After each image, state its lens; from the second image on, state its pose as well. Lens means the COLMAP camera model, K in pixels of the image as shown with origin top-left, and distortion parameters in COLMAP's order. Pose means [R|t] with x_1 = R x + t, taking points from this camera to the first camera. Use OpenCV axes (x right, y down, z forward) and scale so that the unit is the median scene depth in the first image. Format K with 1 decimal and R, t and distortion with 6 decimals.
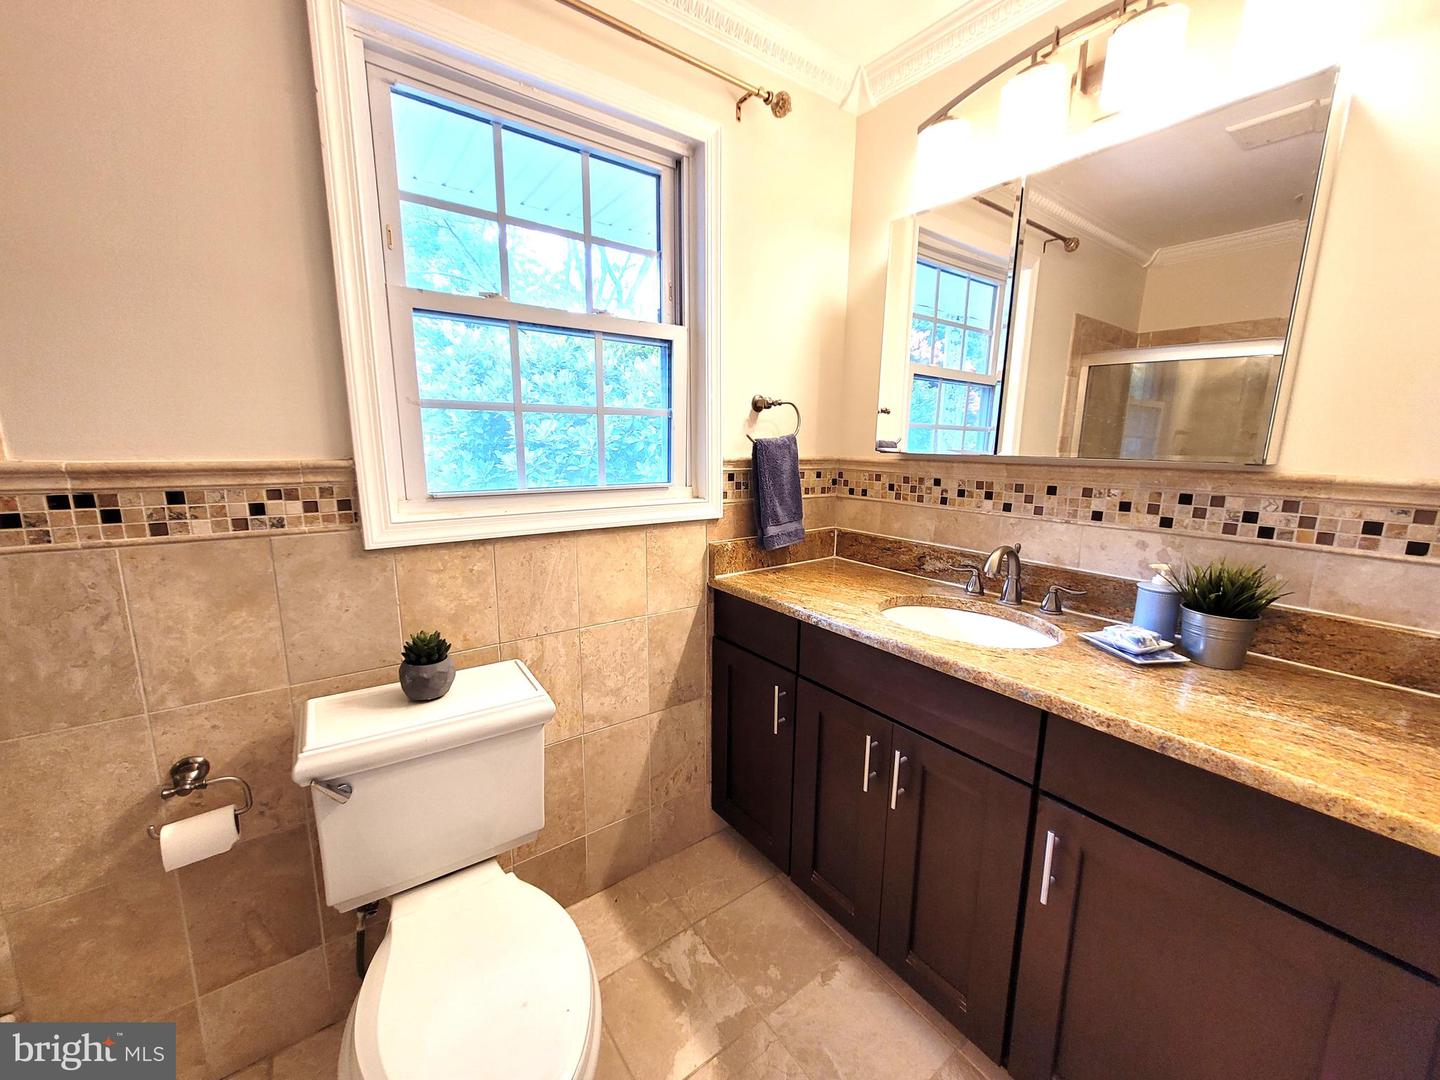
lens RADIAL K [[566.7, 0, 723.5], [0, 566.7, 544.0], [0, 0, 1]] dist [0.005176, 0.000201]
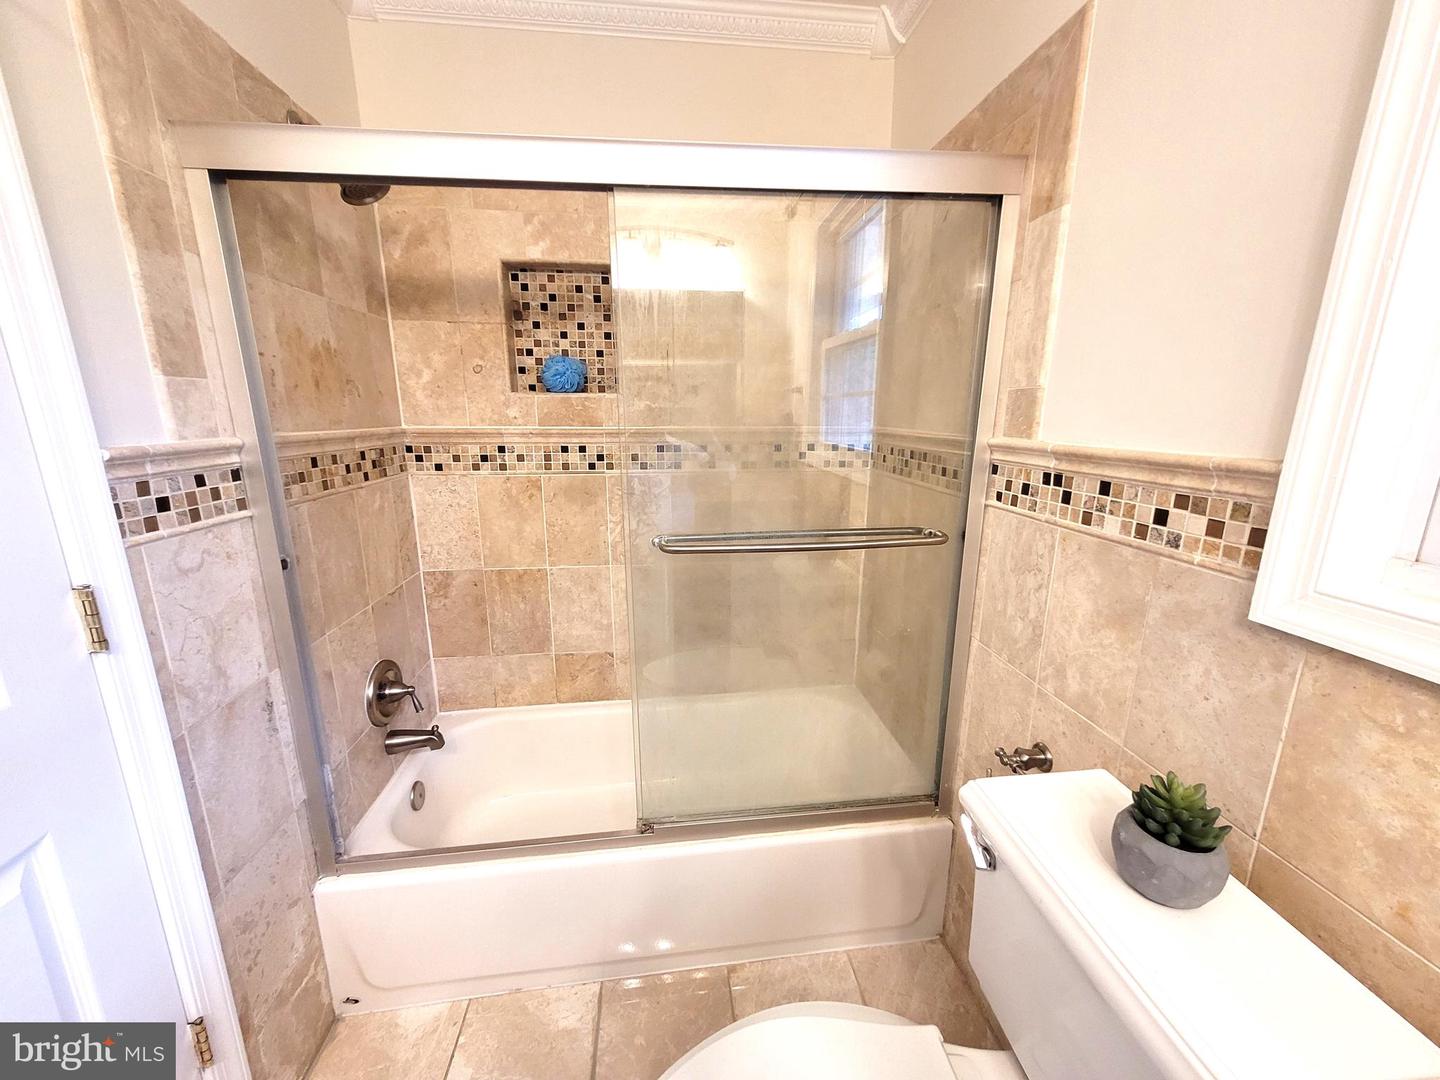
lens RADIAL K [[566.7, 0, 723.5], [0, 566.7, 544.0], [0, 0, 1]] dist [0.005176, 0.000201]
pose [[-0.492658, 0.185013, -0.850328, 0.105569], [-0.167226, 0.938800, 0.301148, -0.145240], [0.854005, 0.290560, -0.431568, 0.772871]]
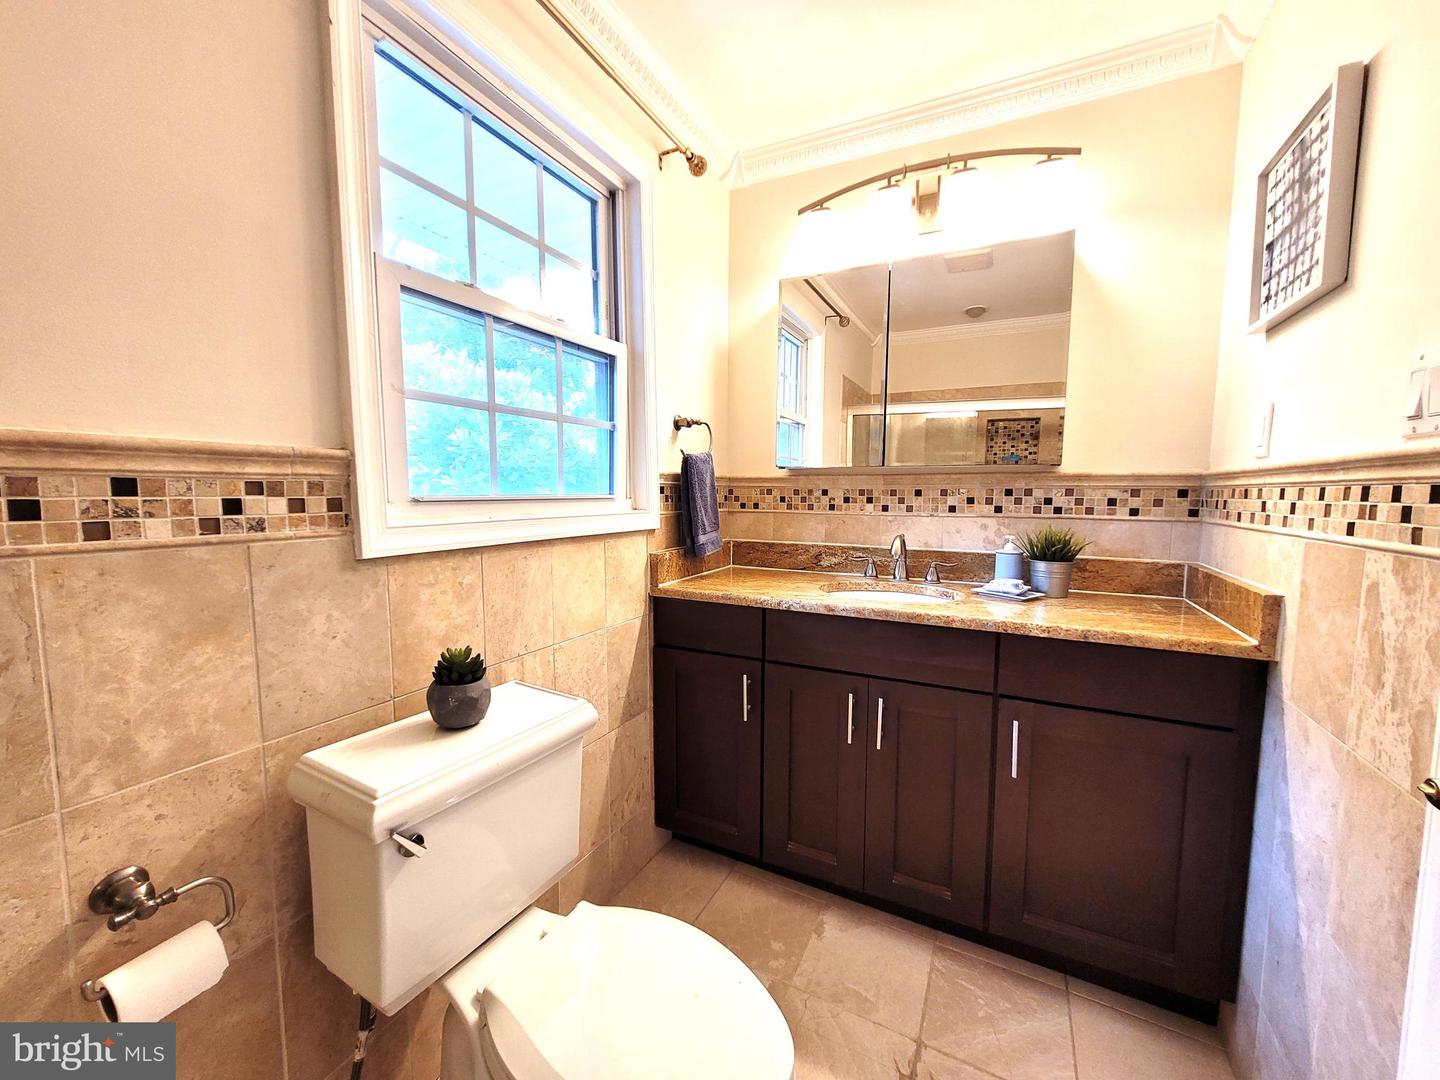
lens RADIAL K [[566.7, 0, 723.5], [0, 566.7, 544.0], [0, 0, 1]] dist [0.005176, 0.000201]
pose [[0.893044, -0.049866, 0.447198, -0.530285], [0.088246, 0.993950, -0.065393, 0.088261], [-0.441232, 0.097862, 0.892041, 0.035759]]
